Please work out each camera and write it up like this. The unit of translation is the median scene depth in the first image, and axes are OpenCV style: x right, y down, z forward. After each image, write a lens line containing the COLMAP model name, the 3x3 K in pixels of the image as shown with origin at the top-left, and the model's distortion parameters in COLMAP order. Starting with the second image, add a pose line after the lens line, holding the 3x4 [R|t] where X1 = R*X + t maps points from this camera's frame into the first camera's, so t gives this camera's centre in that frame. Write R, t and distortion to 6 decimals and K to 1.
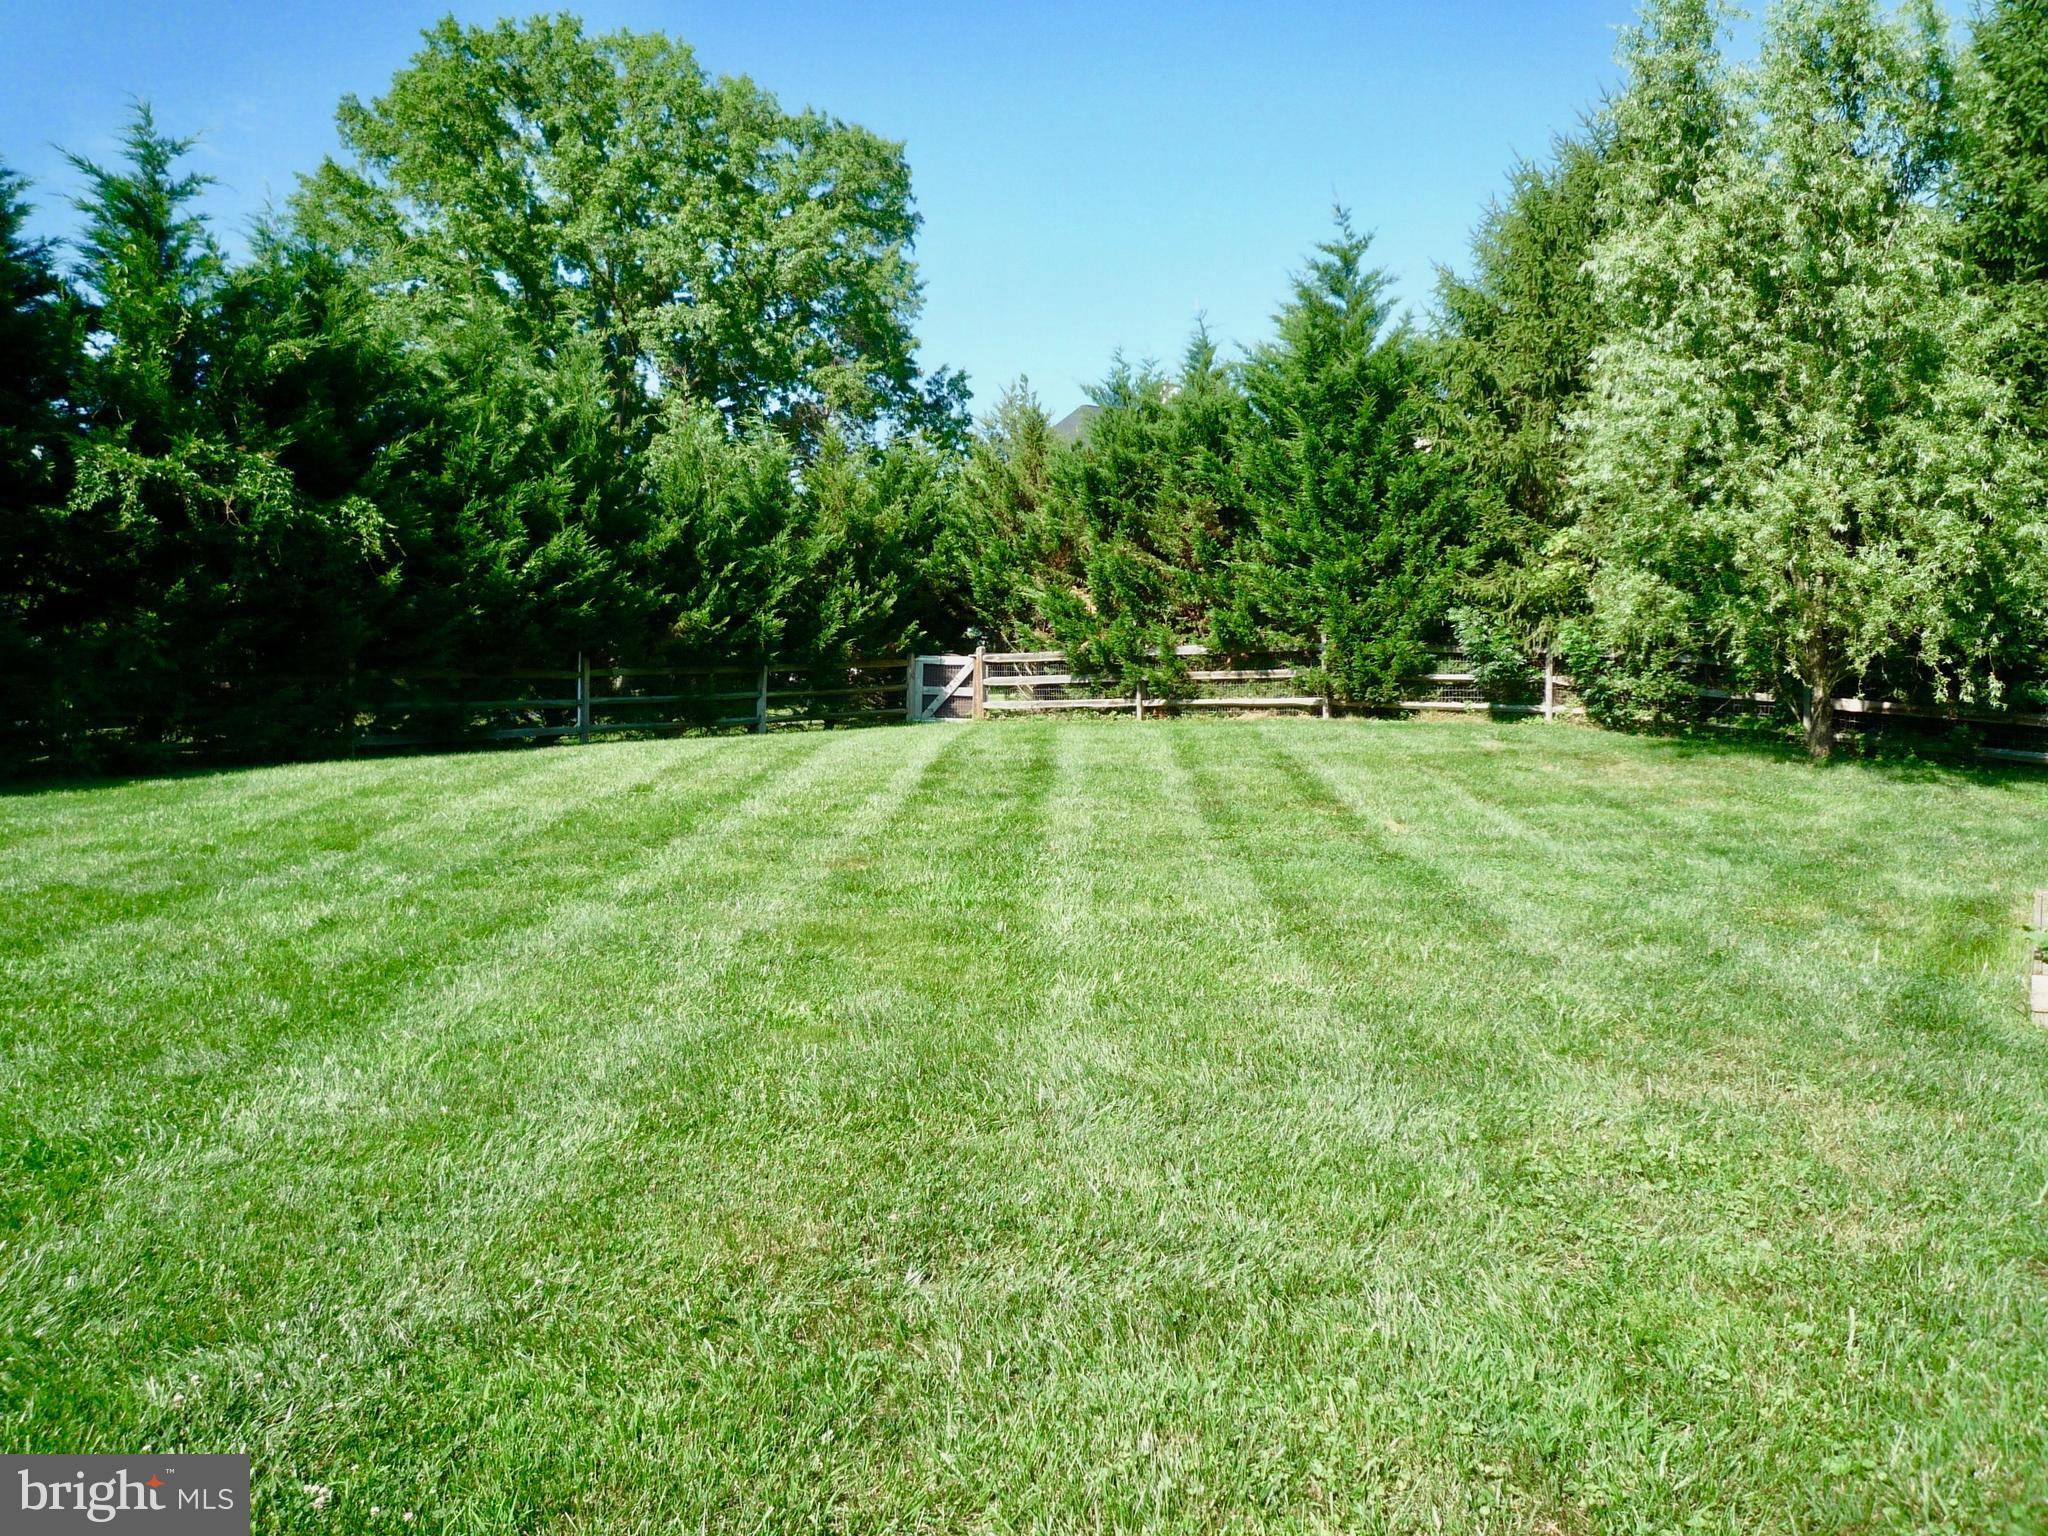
lens RADIAL K [[1475.4, 0, 1025.7], [0, 1475.4, 771.4], [0, 0, 1]] dist [0.003272, -0.015897]
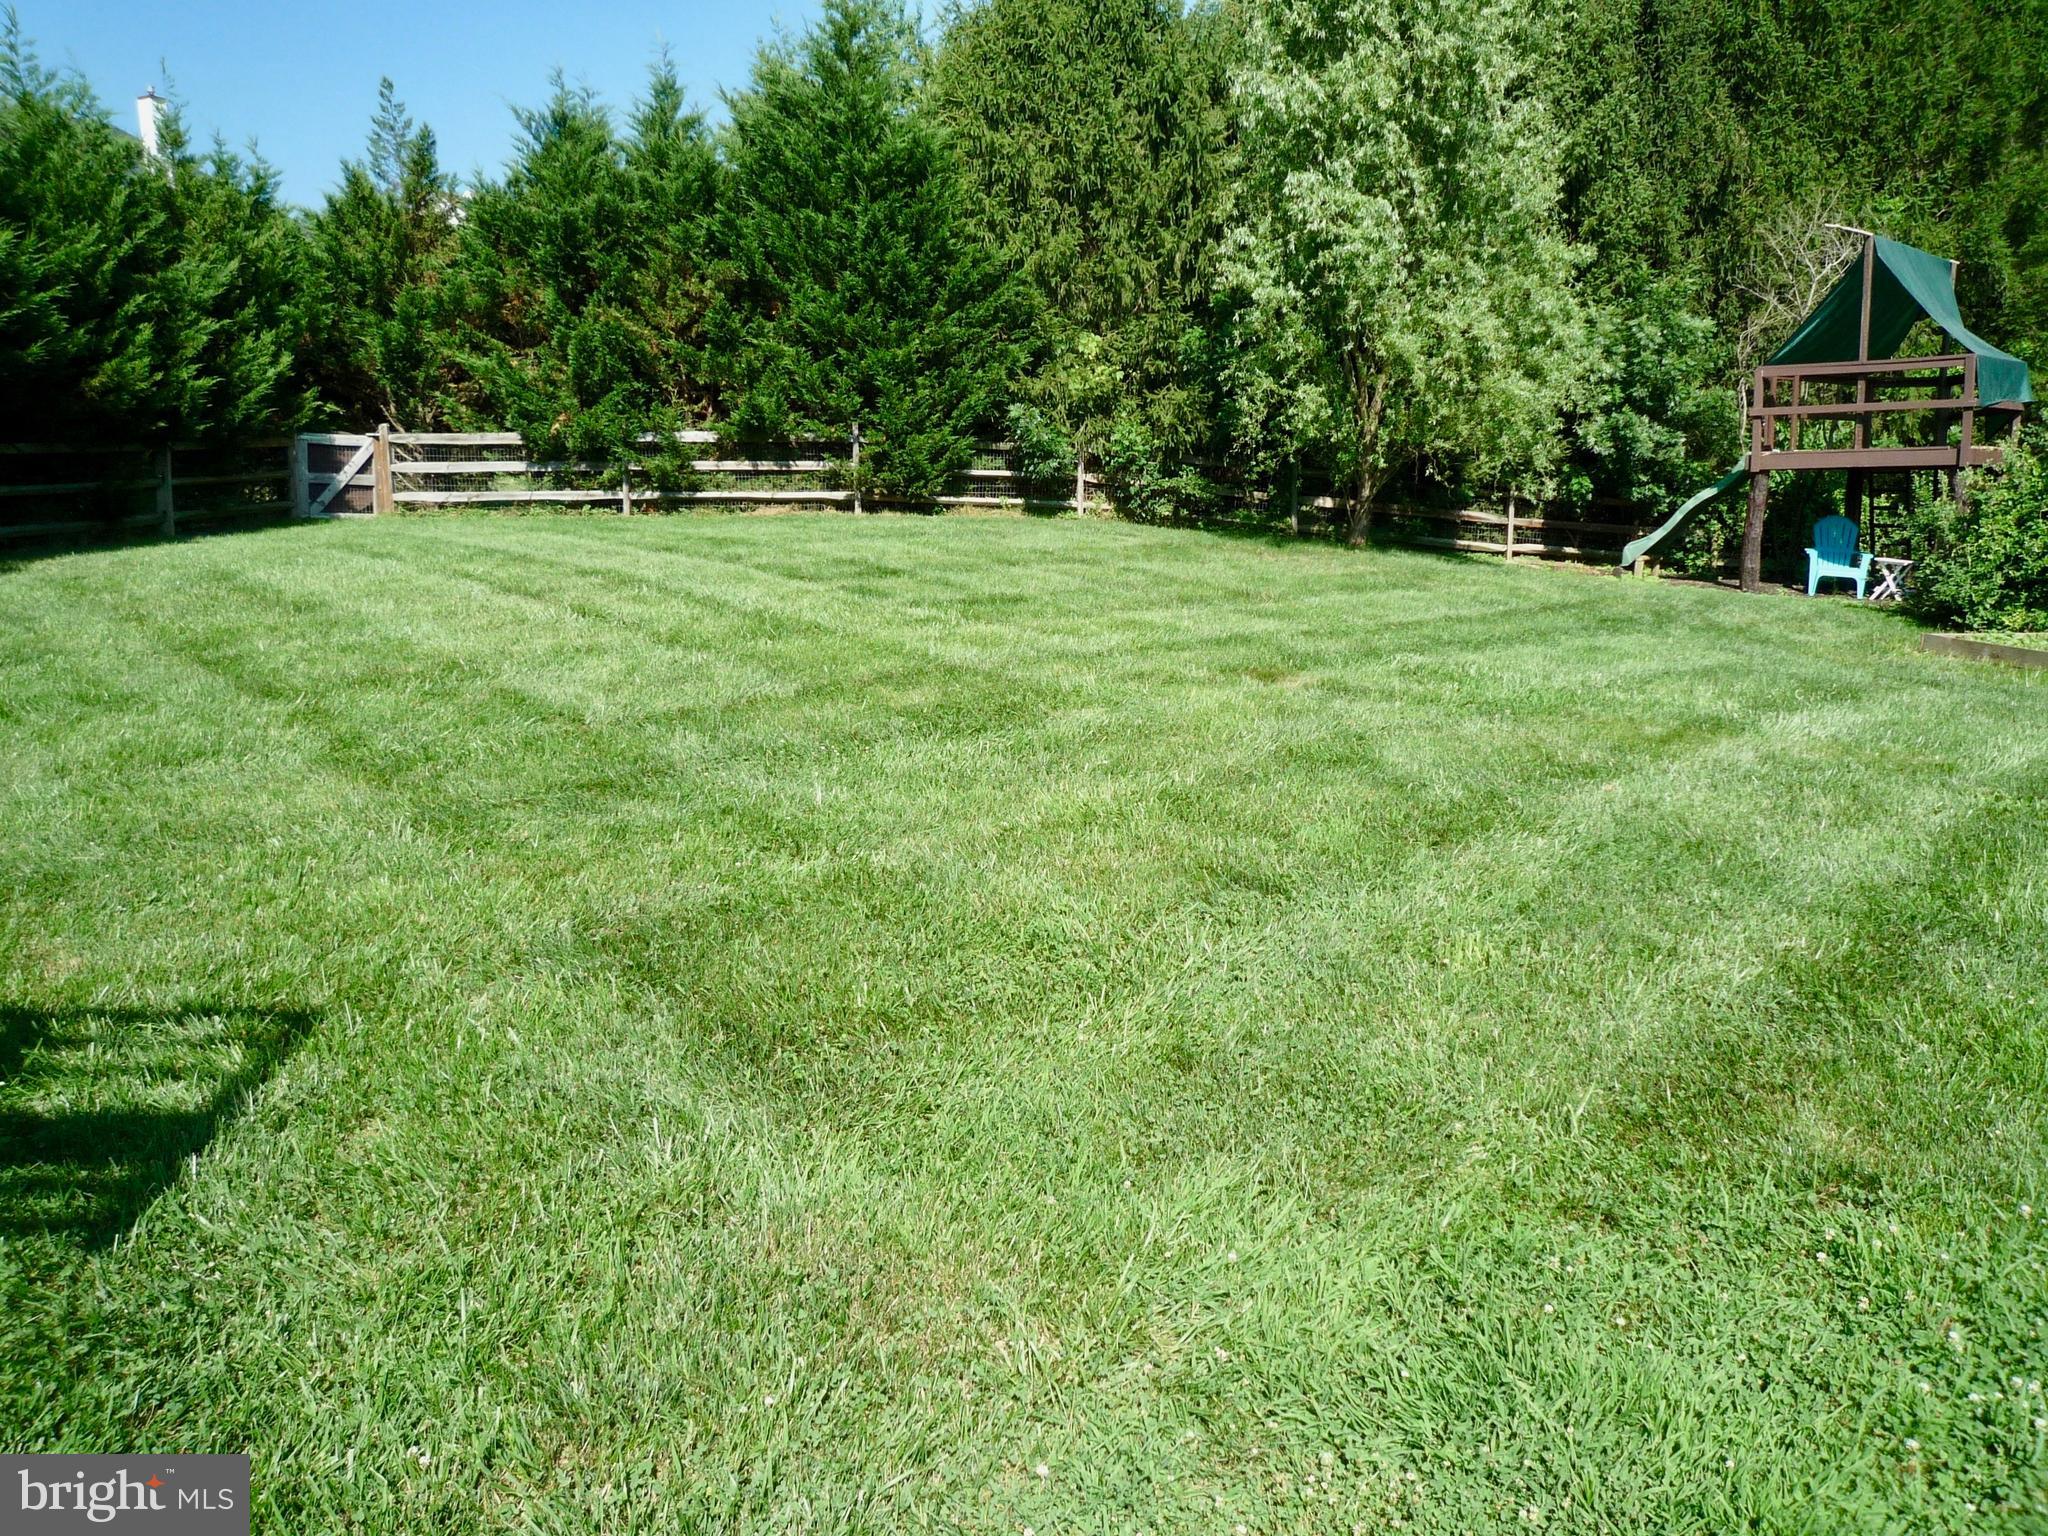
lens RADIAL K [[1475.4, 0, 1025.4], [0, 1475.4, 766.0], [0, 0, 1]] dist [0.003272, -0.015897]
pose [[0.773596, -0.108750, 0.624277, -0.329051], [0.023104, 0.989349, 0.143716, -0.007863], [-0.633257, -0.096755, 0.767869, 0.155115]]
